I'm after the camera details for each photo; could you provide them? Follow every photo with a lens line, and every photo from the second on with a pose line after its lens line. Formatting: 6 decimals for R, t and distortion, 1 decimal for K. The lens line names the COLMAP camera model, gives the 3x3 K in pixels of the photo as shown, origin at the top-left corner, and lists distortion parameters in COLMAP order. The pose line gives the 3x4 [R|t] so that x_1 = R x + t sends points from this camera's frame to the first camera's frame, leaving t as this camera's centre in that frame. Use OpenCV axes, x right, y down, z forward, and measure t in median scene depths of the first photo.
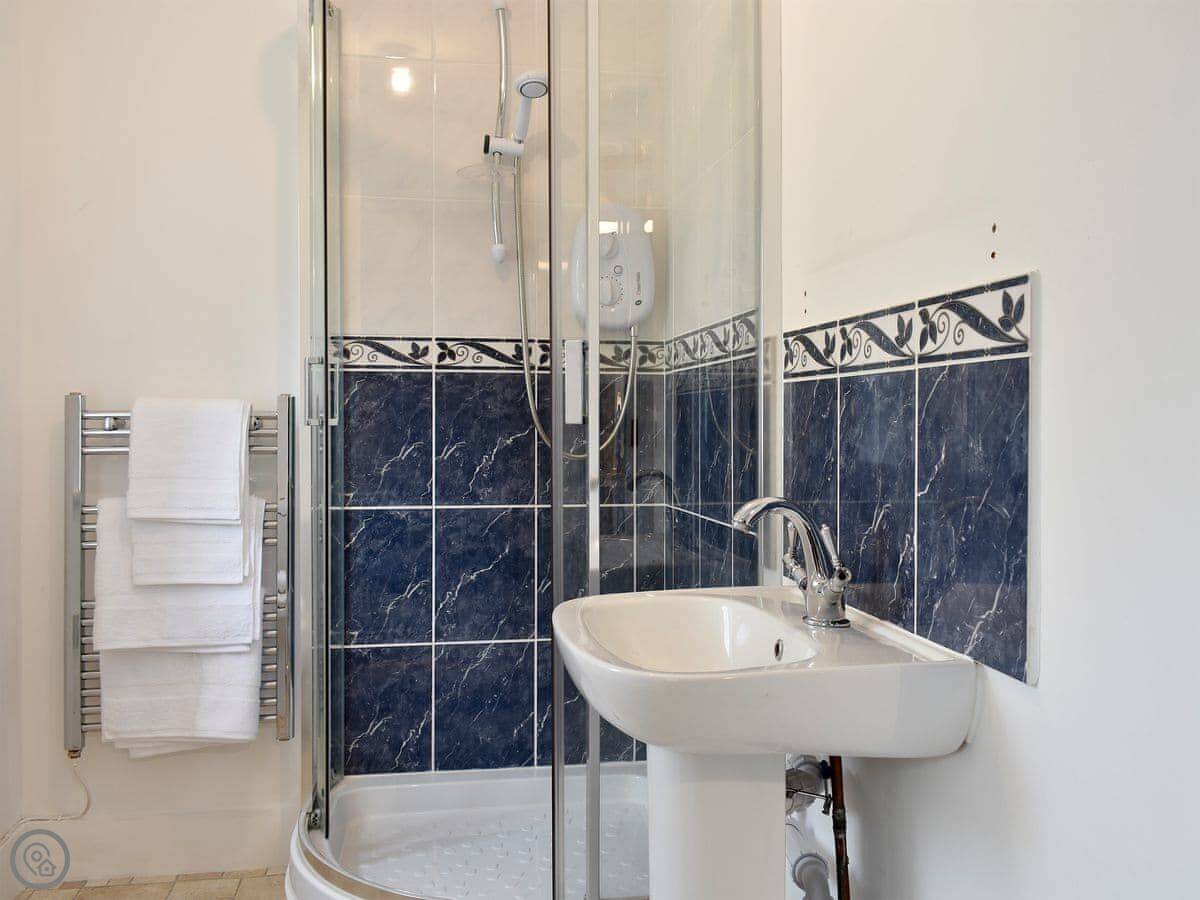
lens RADIAL K [[1073.3, 0, 597.4], [0, 1073.3, 447.6], [0, 0, 1]] dist [-0.013828, 0.002489]
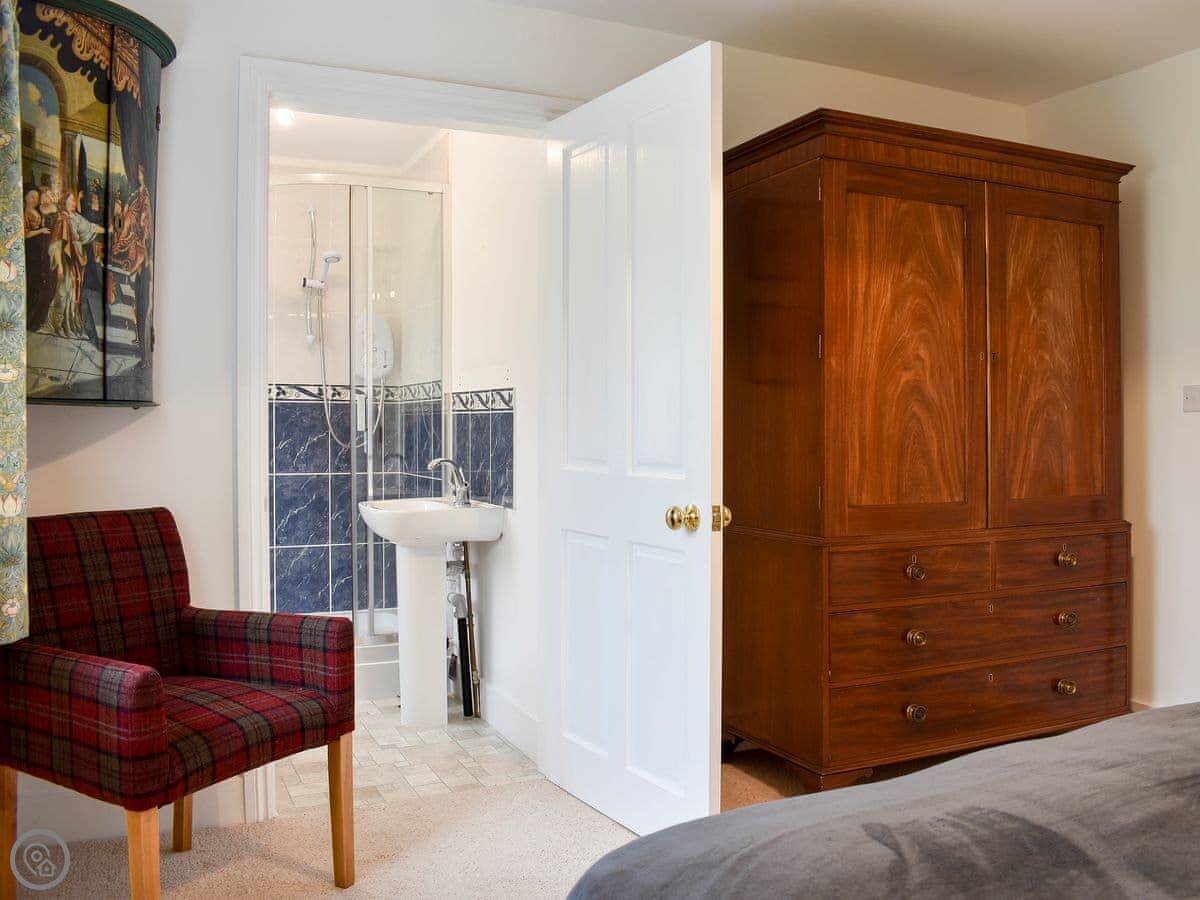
lens RADIAL K [[1073.3, 0, 595.6], [0, 1073.3, 446.9], [0, 0, 1]] dist [-0.013828, 0.002489]
pose [[0.968192, -0.004196, 0.250174, -0.089997], [0.004547, 0.999989, -0.000825, 0.013477], [-0.250168, 0.001937, 0.968201, -1.097195]]
